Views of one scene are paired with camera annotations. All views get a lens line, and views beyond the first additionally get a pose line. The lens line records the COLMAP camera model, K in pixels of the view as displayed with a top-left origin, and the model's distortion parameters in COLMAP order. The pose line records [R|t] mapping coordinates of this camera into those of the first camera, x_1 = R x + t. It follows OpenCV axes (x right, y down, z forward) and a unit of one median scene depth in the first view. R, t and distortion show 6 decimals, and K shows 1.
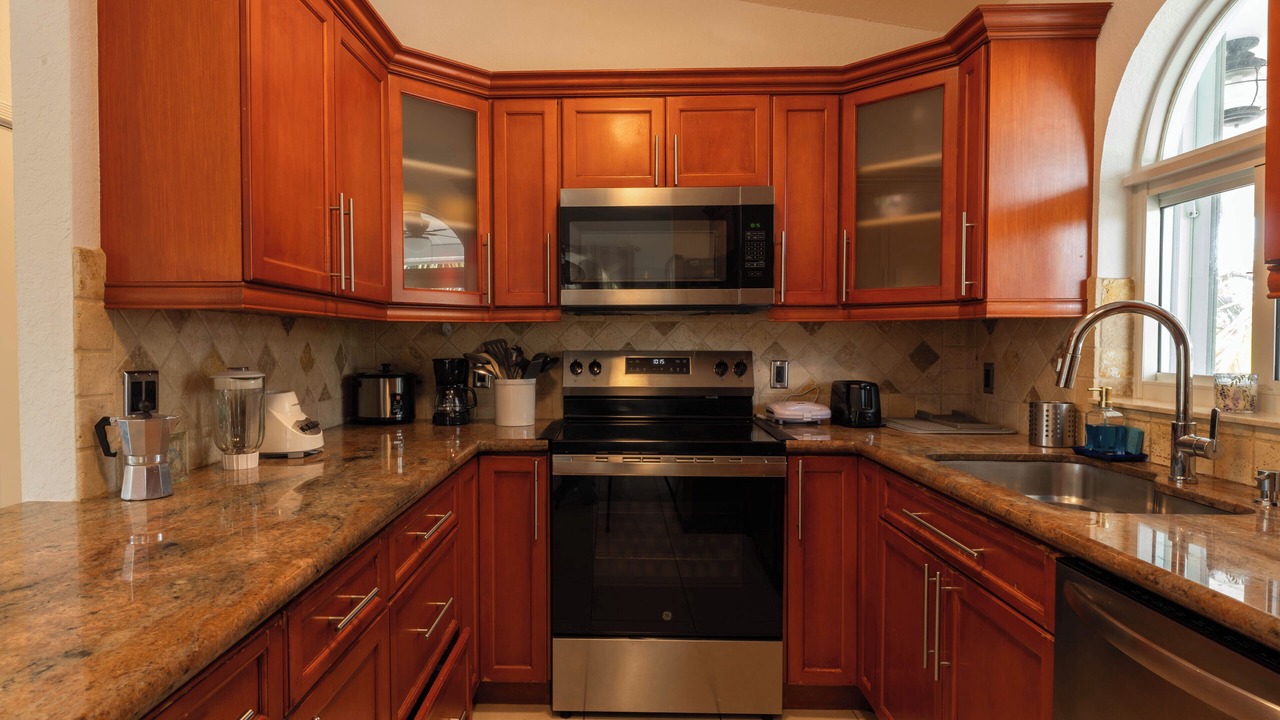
lens RADIAL K [[585.8, 0, 602.3], [0, 585.8, 360.8], [0, 0, 1]] dist [-0.002435, -0.000224]
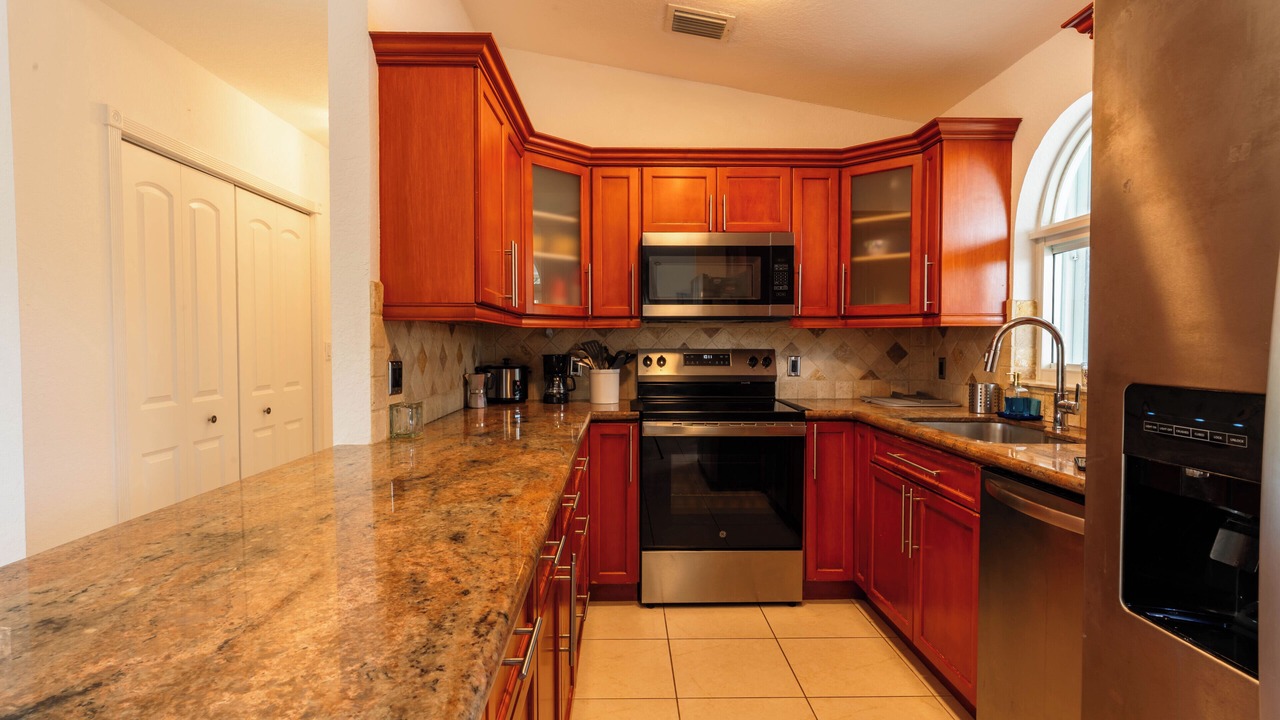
lens RADIAL K [[515.9, 0, 629.9], [0, 515.9, 358.8], [0, 0, 1]] dist [-0.001135, -0.000150]
pose [[0.999209, 0.000054, 0.039772, -0.173210], [-0.000009, 0.999999, -0.001134, 0.009333], [-0.039772, 0.001133, 0.999208, -0.260185]]
